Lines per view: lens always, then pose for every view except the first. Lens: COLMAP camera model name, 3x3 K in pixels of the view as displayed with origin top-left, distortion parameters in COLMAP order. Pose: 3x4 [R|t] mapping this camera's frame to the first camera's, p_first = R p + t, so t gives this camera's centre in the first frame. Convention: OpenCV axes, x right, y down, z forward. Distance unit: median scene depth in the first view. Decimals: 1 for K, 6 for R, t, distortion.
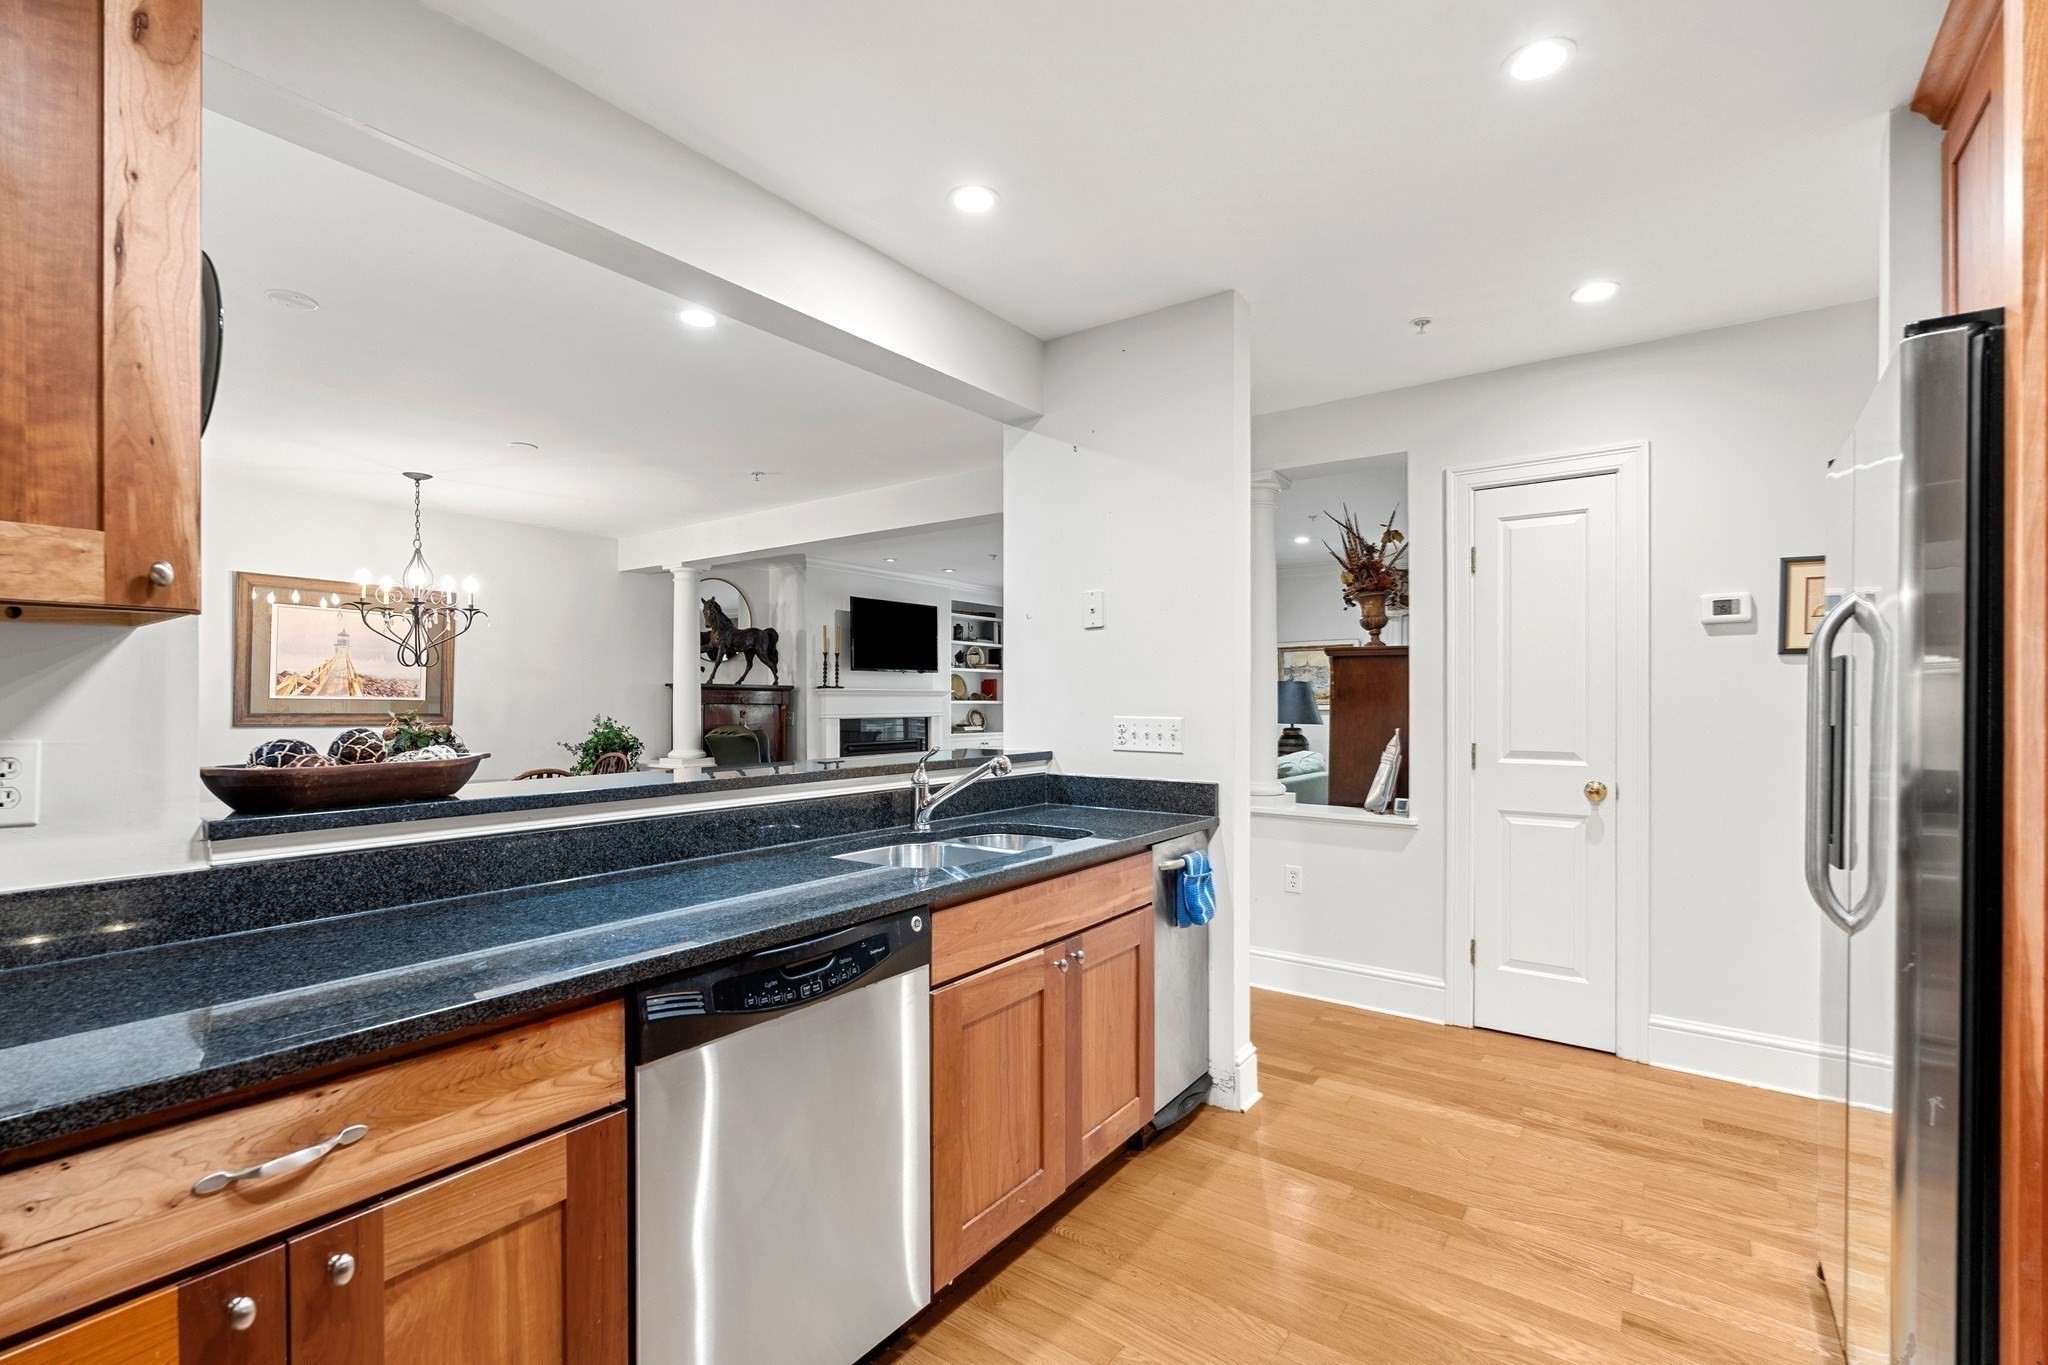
lens RADIAL K [[929.0, 0, 1025.2], [0, 929.0, 693.7], [0, 0, 1]] dist [-0.002374, 0.001124]
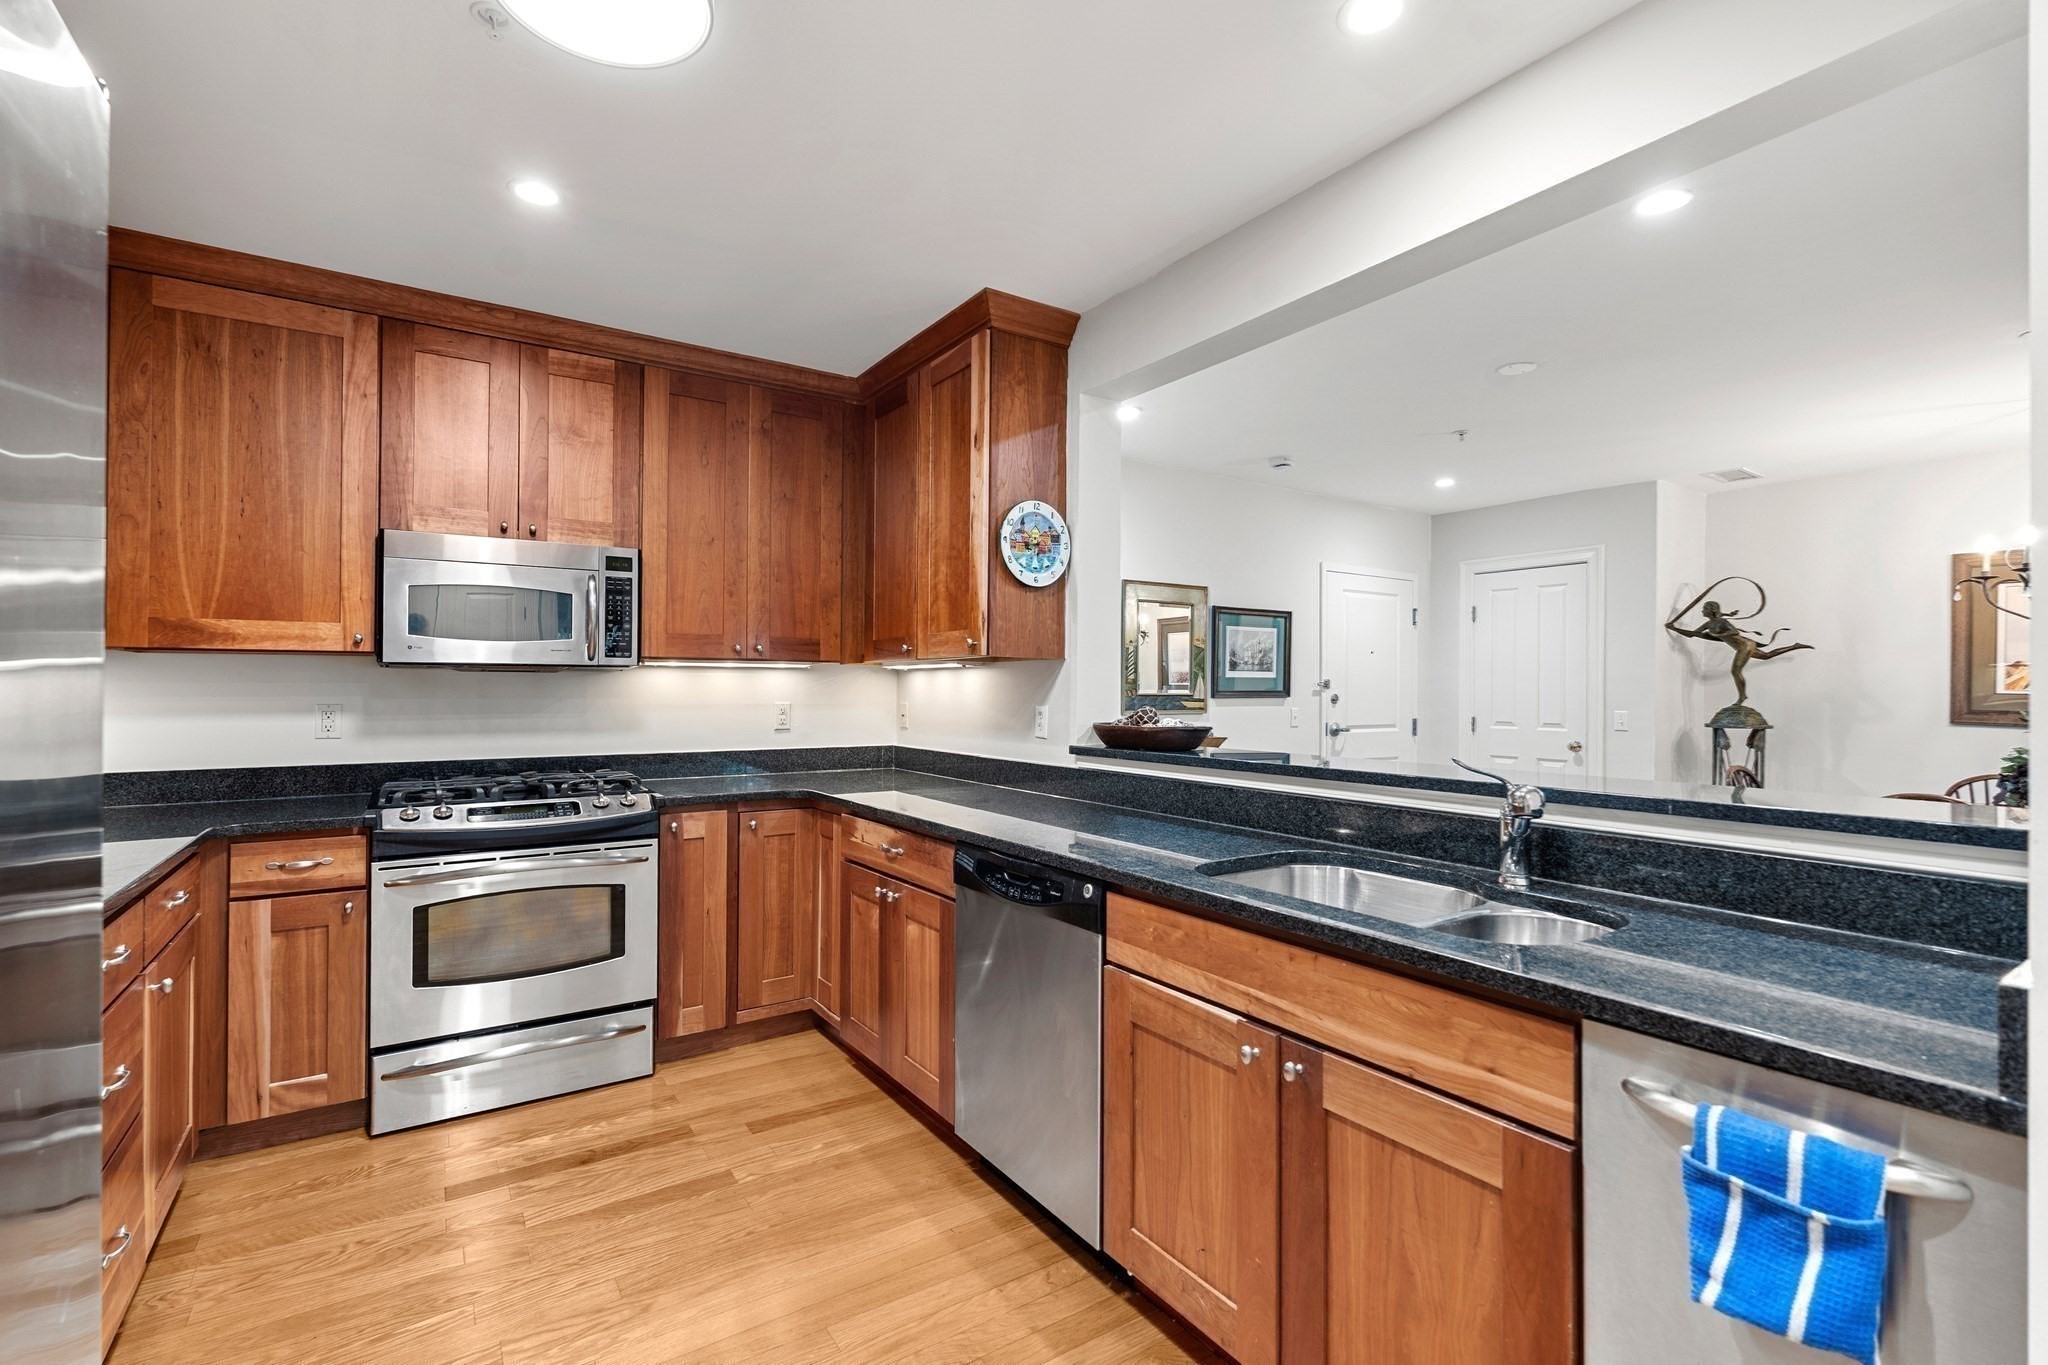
lens RADIAL K [[929.0, 0, 1029.1], [0, 929.0, 678.0], [0, 0, 1]] dist [-0.002374, 0.001124]
pose [[-0.359544, -0.012964, -0.933038, 0.921771], [0.000968, 0.999898, -0.014266, 0.006337], [0.933128, -0.006032, -0.359495, 1.287954]]
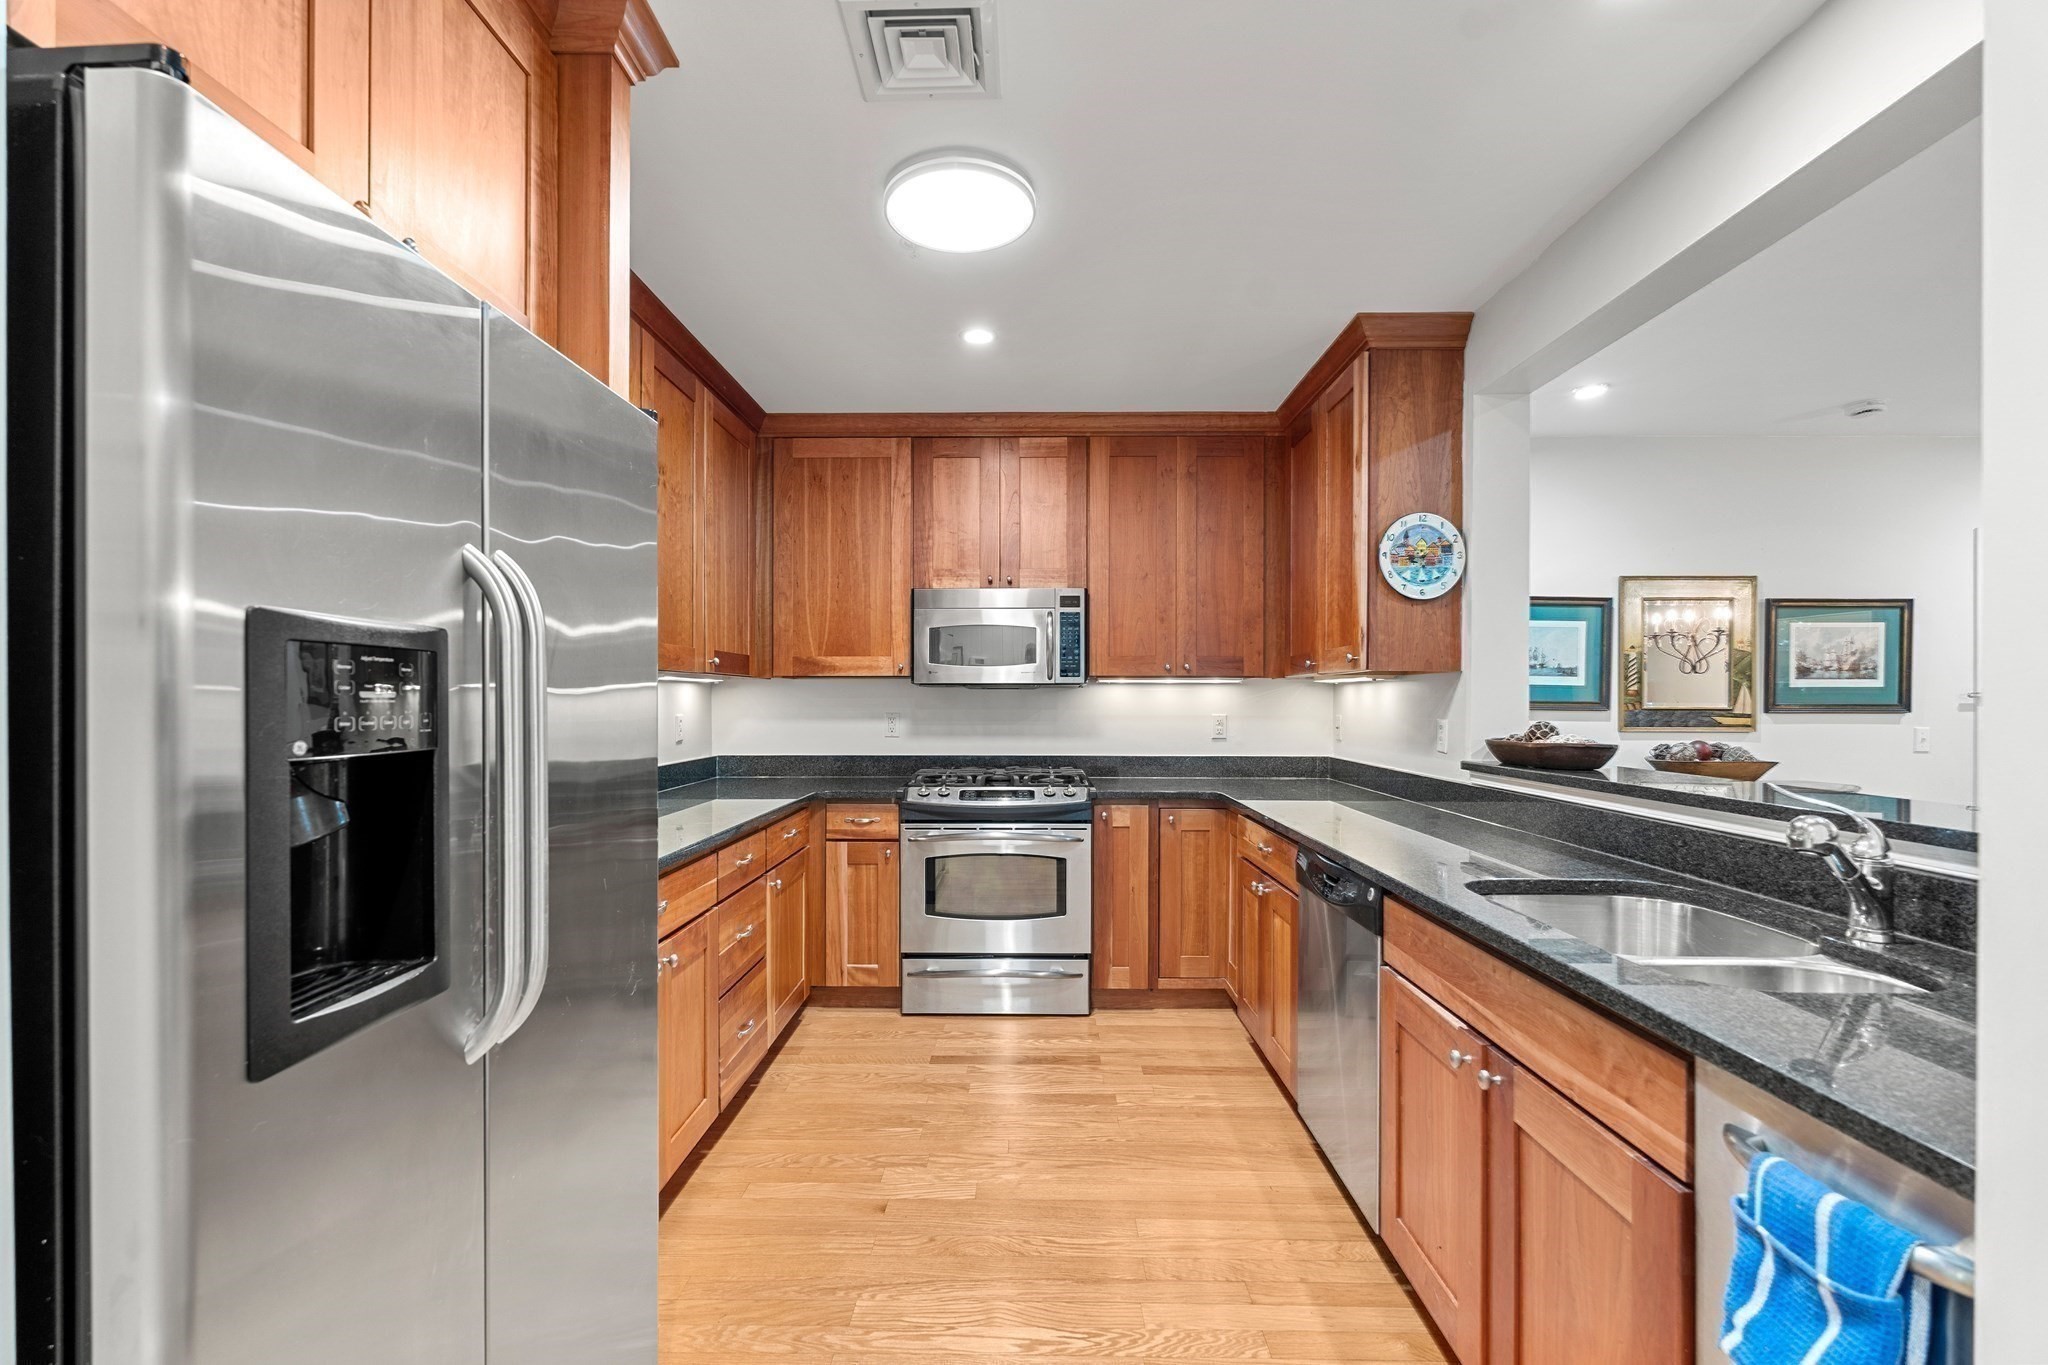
lens RADIAL K [[929.0, 0, 1016.7], [0, 929.0, 694.2], [0, 0, 1]] dist [-0.002374, 0.001124]
pose [[-0.828993, -0.005899, -0.559227, 0.886469], [-0.000144, 0.999947, -0.010334, 0.004957], [0.559258, -0.008486, -0.828950, 1.666533]]
